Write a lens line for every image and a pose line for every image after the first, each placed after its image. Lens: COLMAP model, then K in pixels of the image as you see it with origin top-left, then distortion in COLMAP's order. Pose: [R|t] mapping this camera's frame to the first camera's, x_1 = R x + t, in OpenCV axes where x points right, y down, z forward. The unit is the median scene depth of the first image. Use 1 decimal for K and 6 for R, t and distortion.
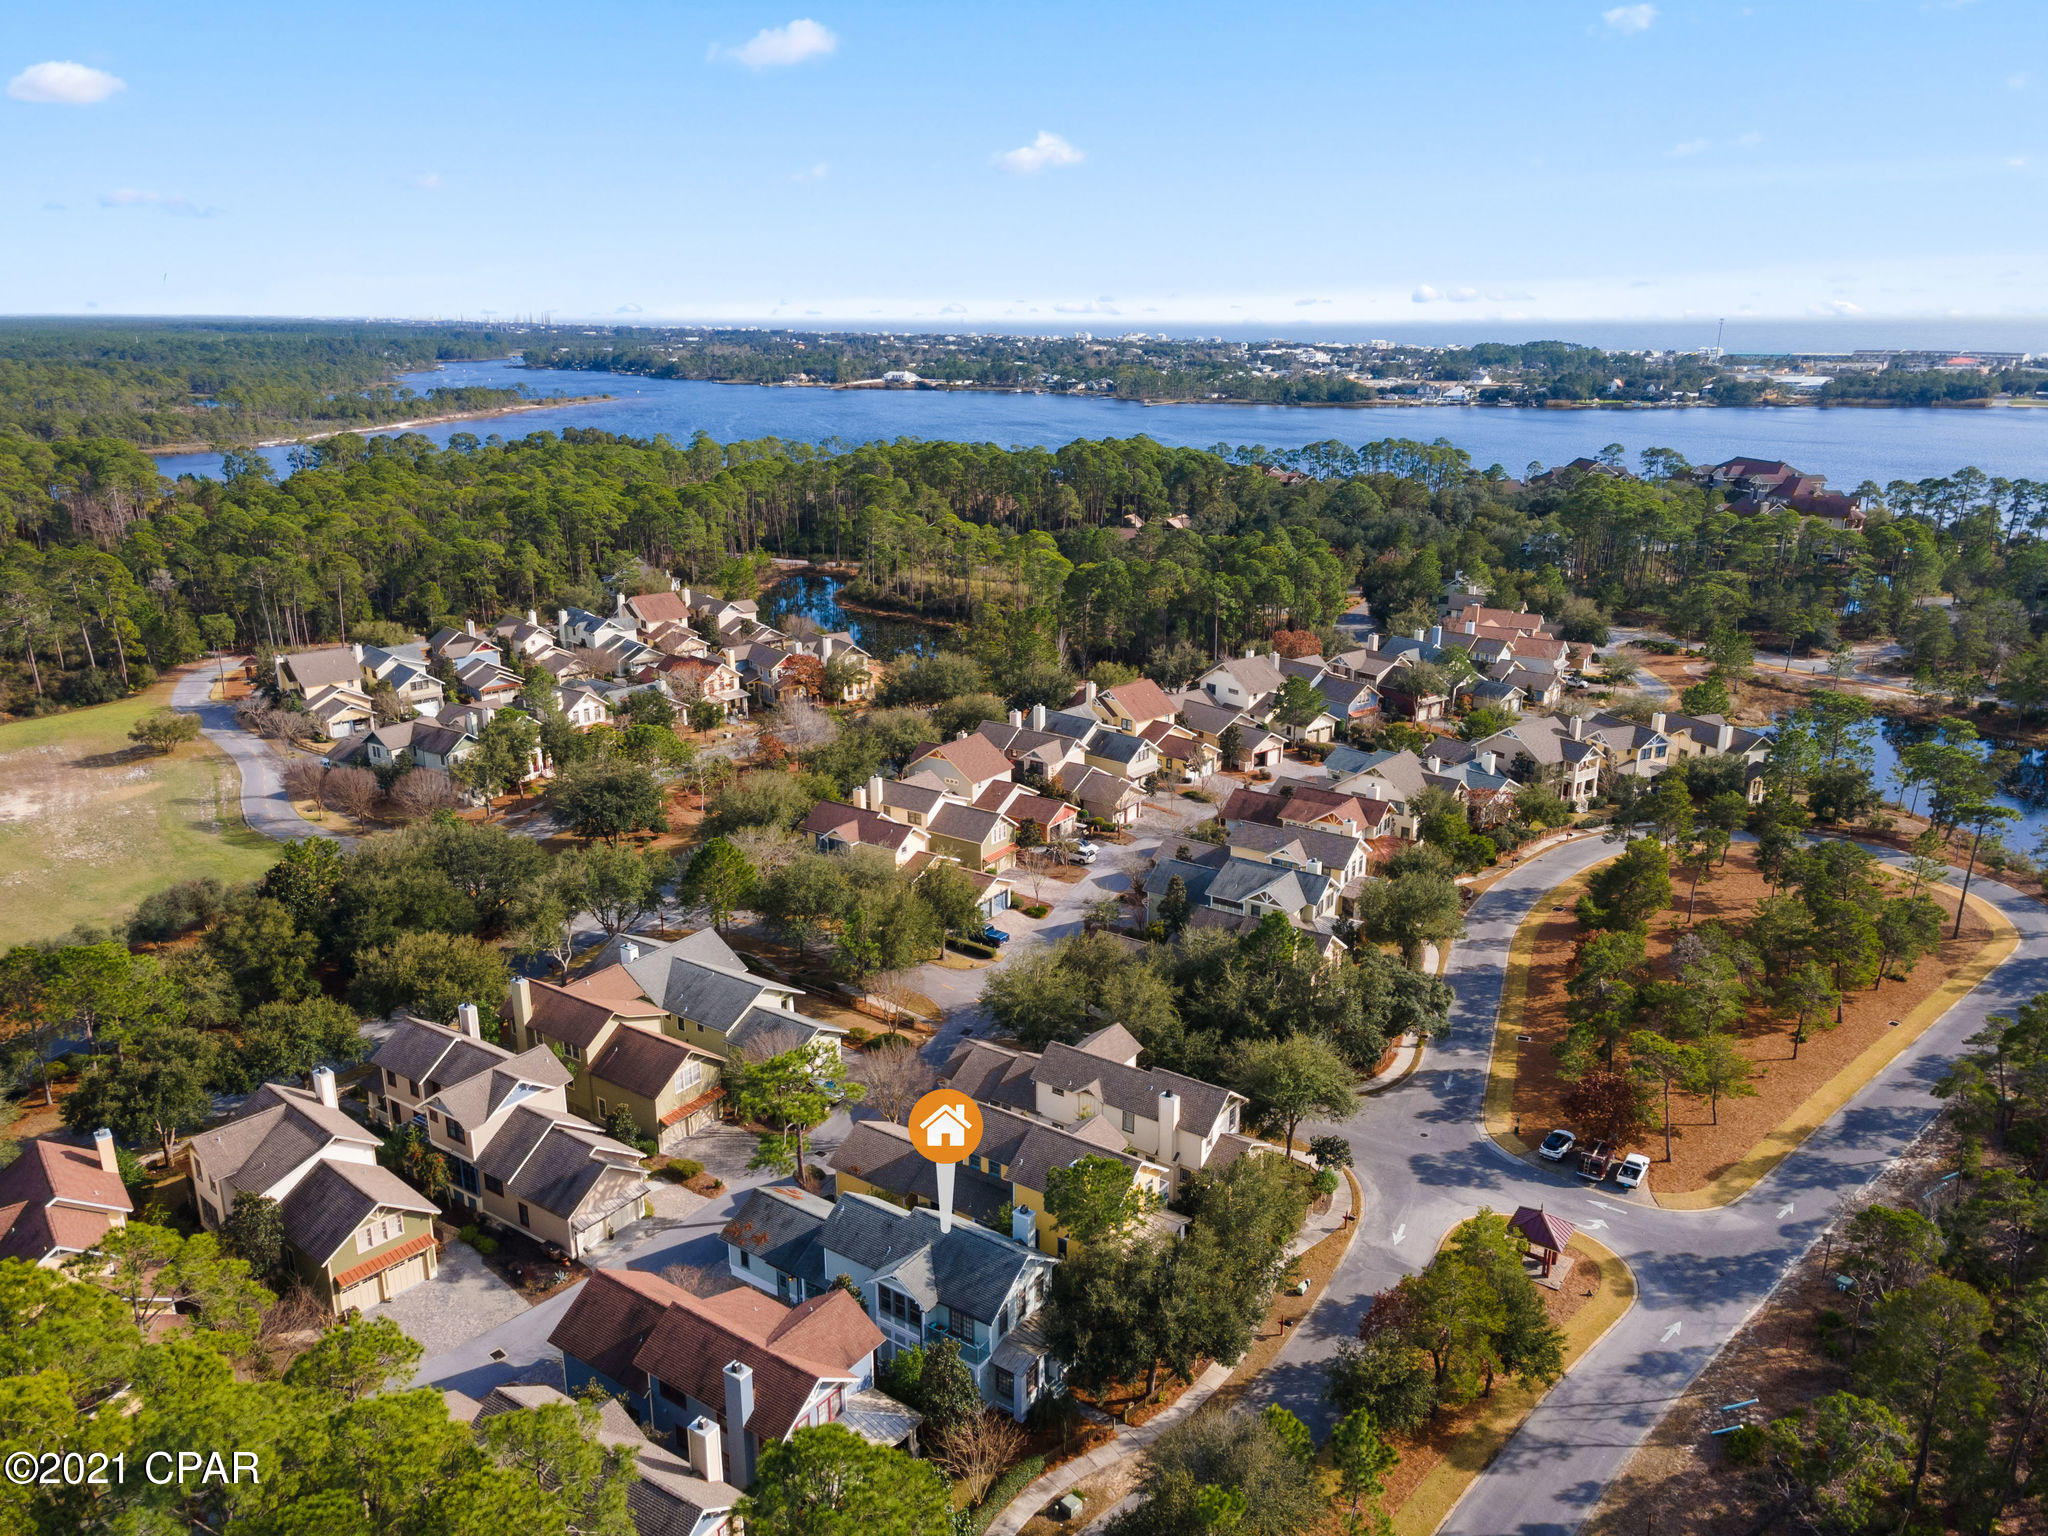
lens RADIAL K [[1504.4, 0, 1018.0], [0, 1504.4, 761.3], [0, 0, 1]] dist [0.012683, 0.038136]
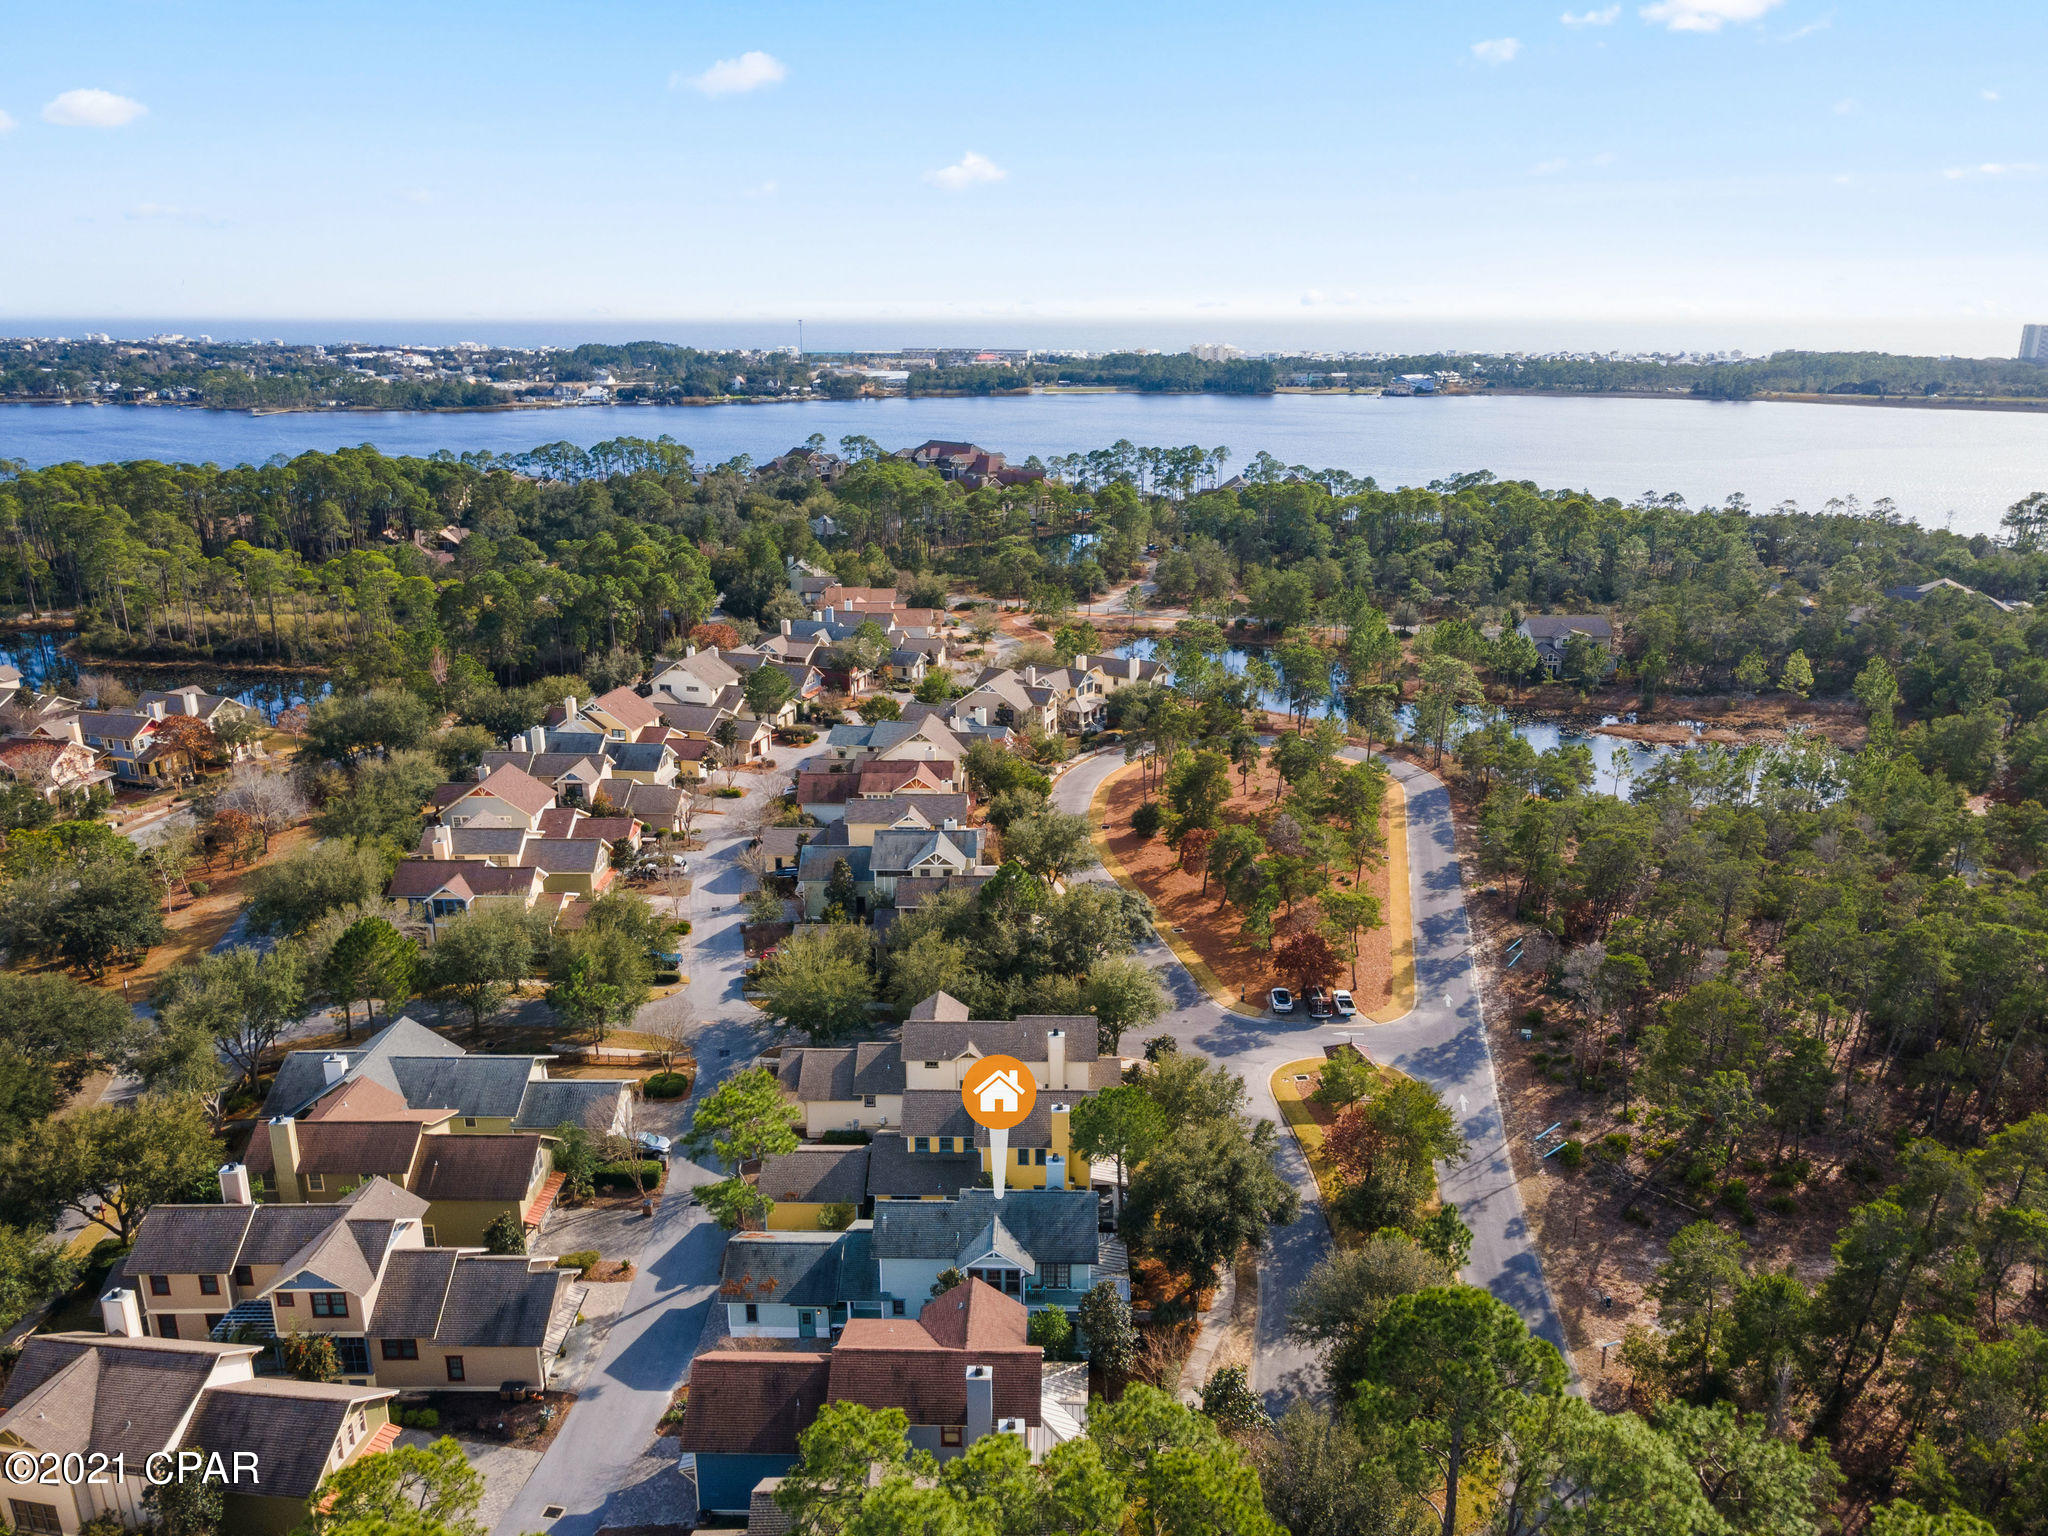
lens RADIAL K [[1504.4, 0, 1013.4], [0, 1504.4, 771.4], [0, 0, 1]] dist [0.012683, 0.038136]
pose [[0.834742, -0.163449, 0.525824, -0.205123], [0.160836, 0.985660, 0.051059, -0.009405], [-0.526629, 0.041950, 0.849059, 0.046349]]
